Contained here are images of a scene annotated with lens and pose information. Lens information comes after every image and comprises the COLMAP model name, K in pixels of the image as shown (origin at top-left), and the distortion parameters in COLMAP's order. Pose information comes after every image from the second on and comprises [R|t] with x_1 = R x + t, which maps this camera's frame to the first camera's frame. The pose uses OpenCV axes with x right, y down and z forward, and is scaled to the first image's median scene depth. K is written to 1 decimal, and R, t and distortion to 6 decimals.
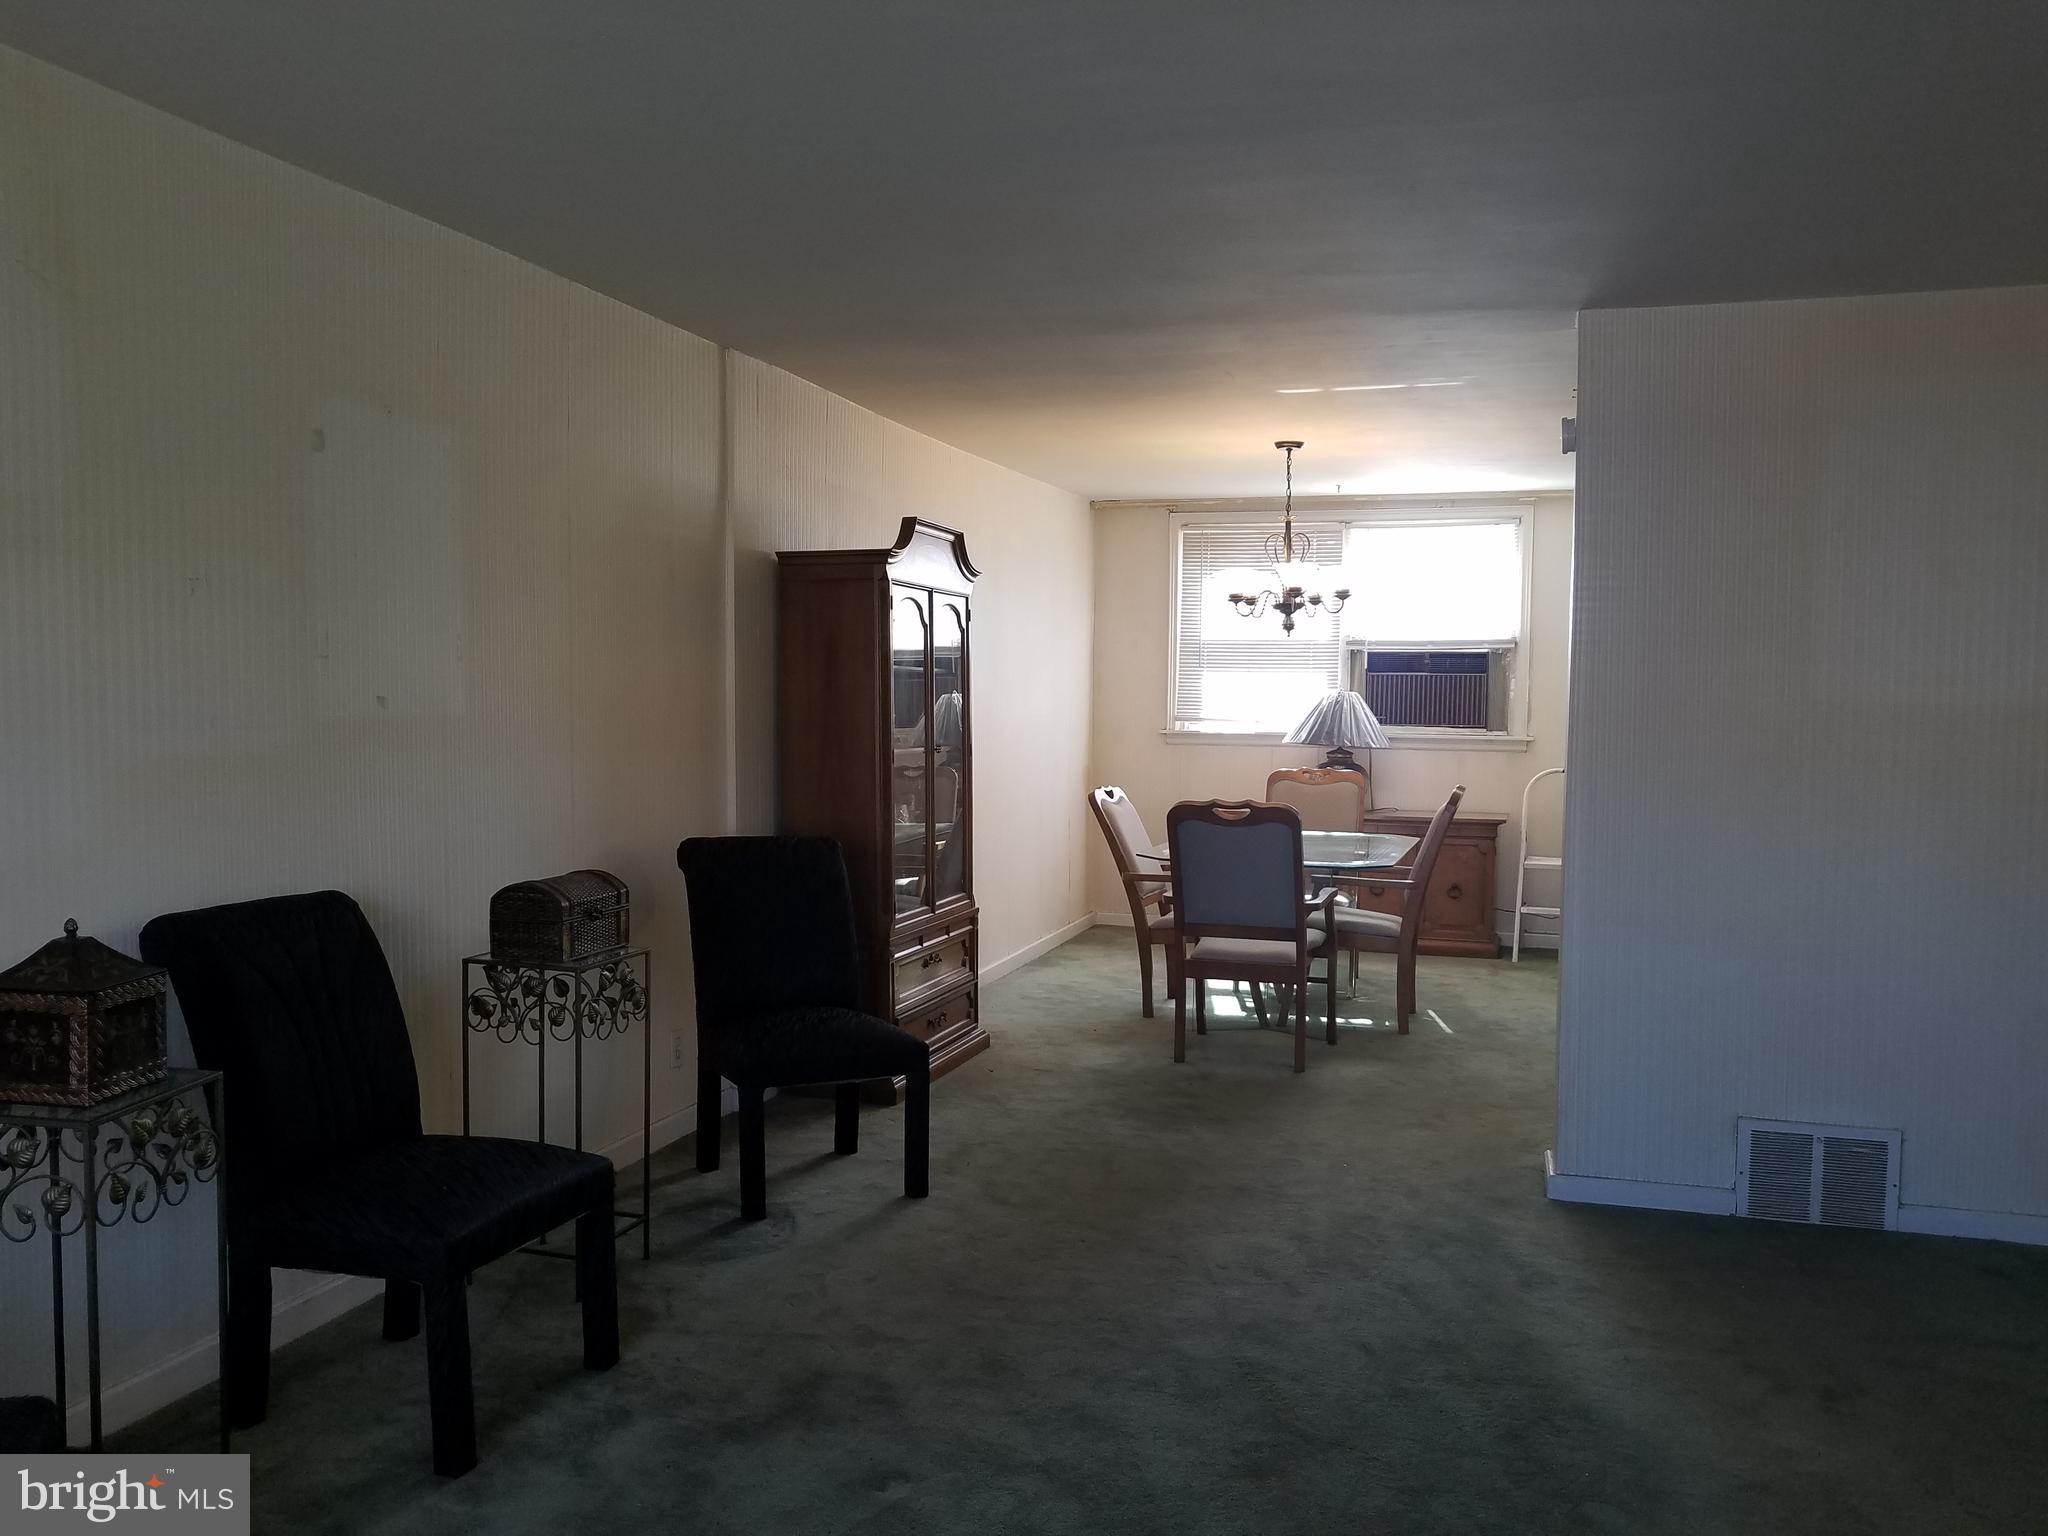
lens RADIAL K [[1627.3, 0, 1044.4], [0, 1627.3, 766.3], [0, 0, 1]] dist [-0.013929, 0.005879]
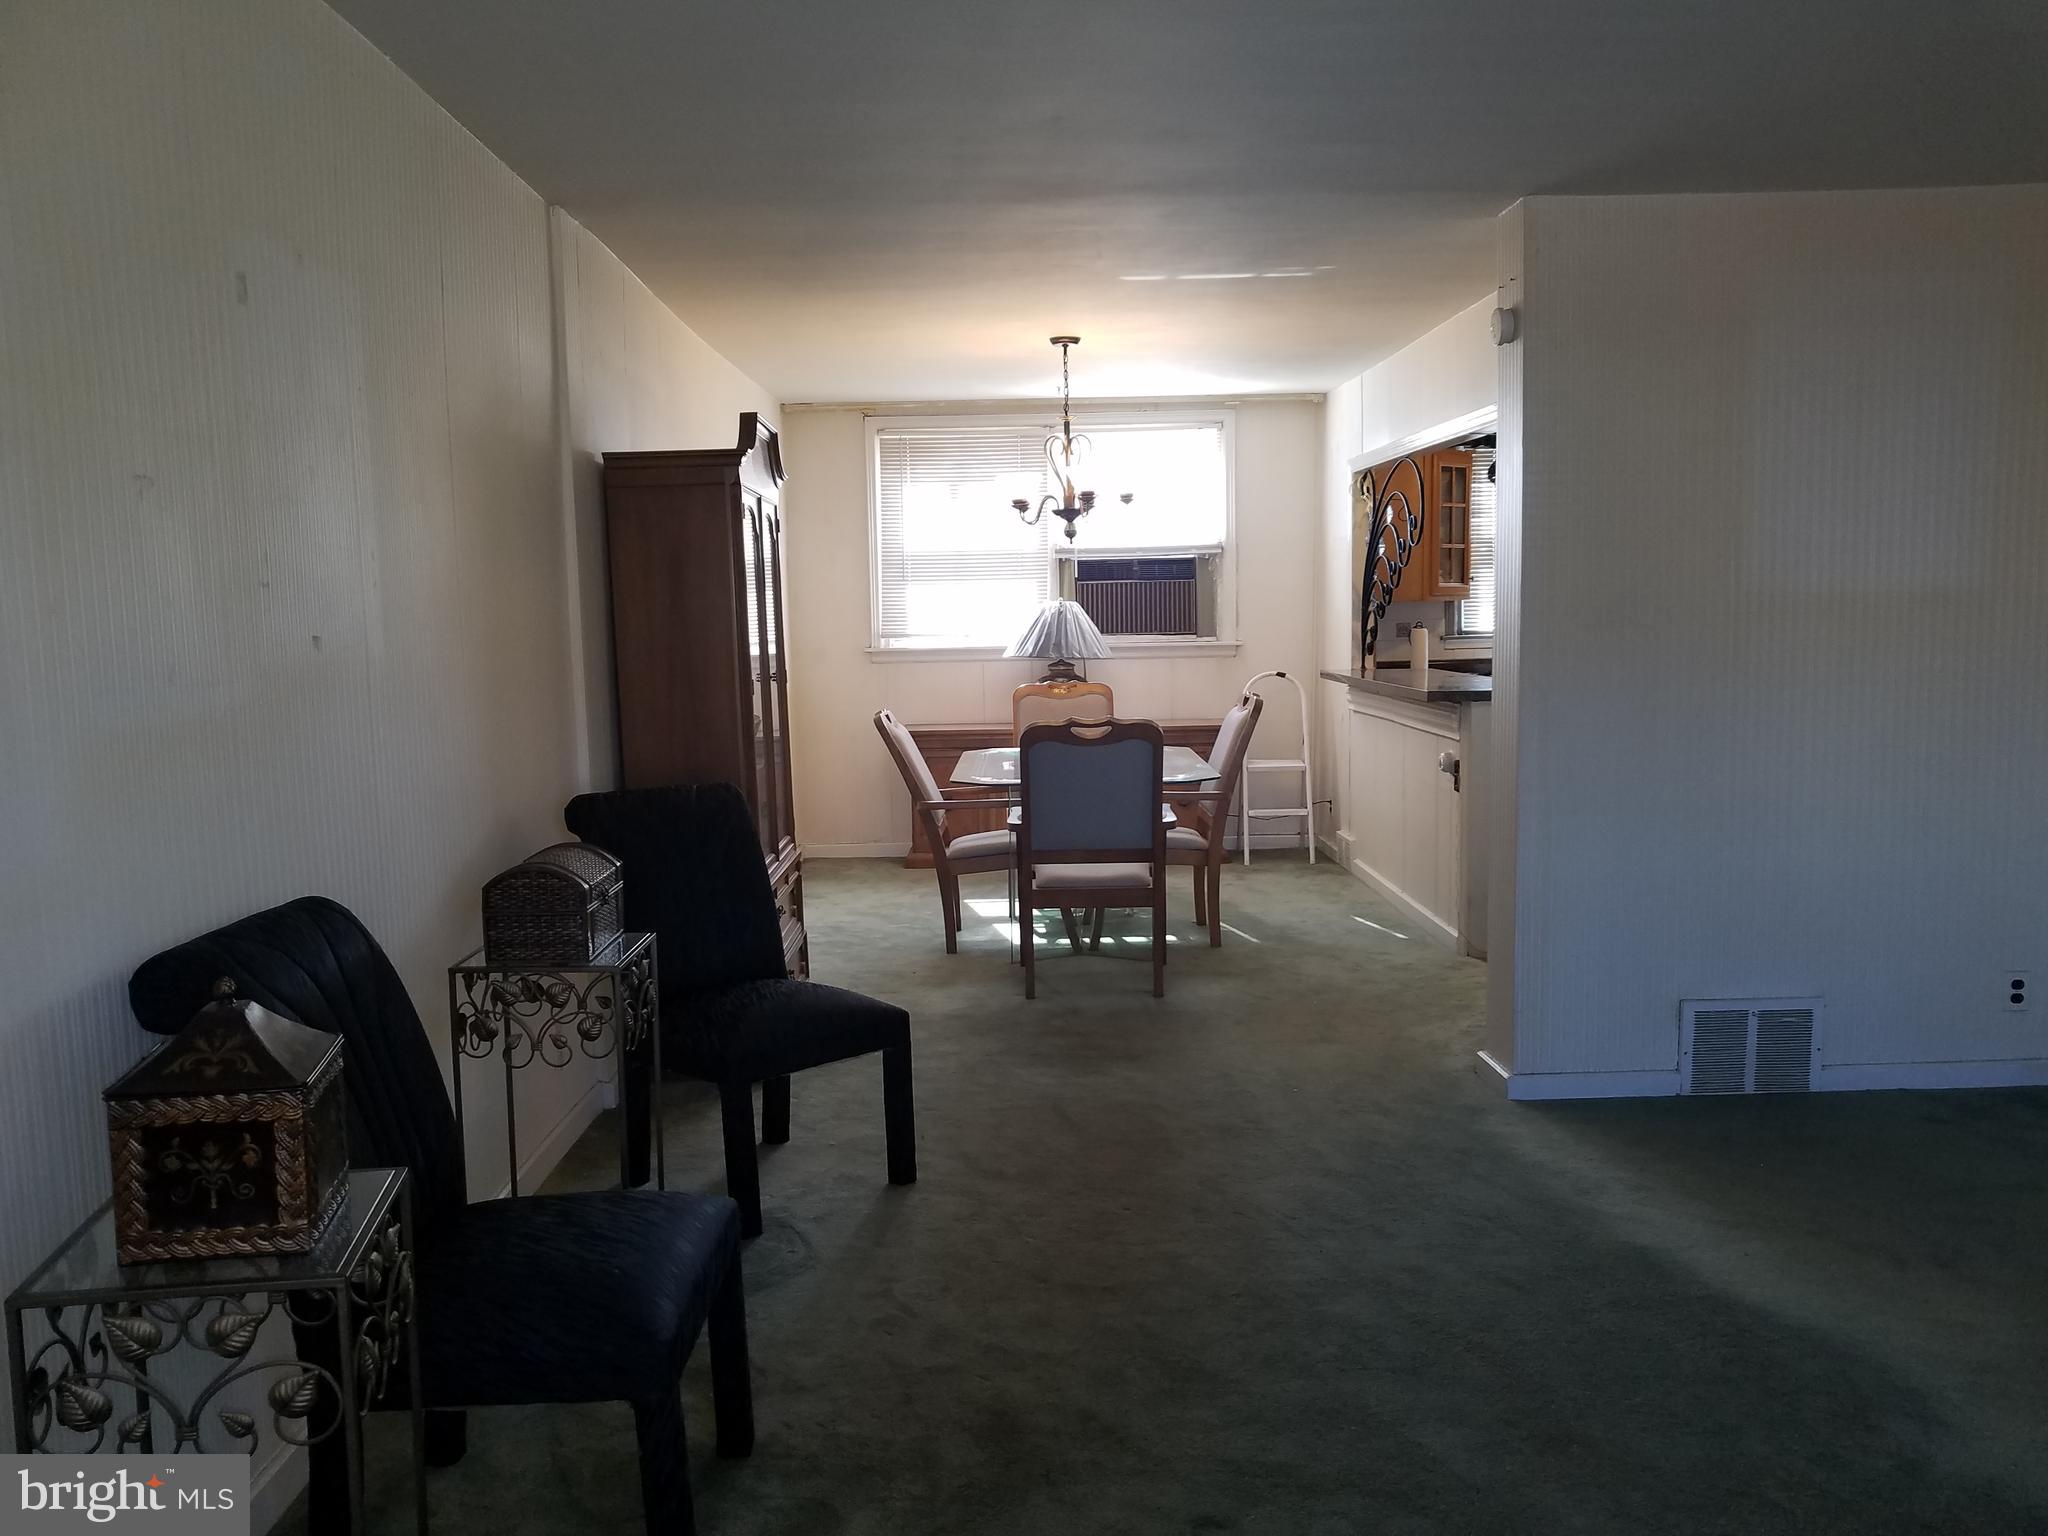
lens RADIAL K [[1627.3, 0, 1013.1], [0, 1627.3, 767.7], [0, 0, 1]] dist [-0.013929, 0.005879]
pose [[0.955130, -0.060004, 0.290044, -0.231870], [0.045116, 0.997311, 0.057754, -0.007809], [-0.292730, -0.042077, 0.955269, 0.129462]]
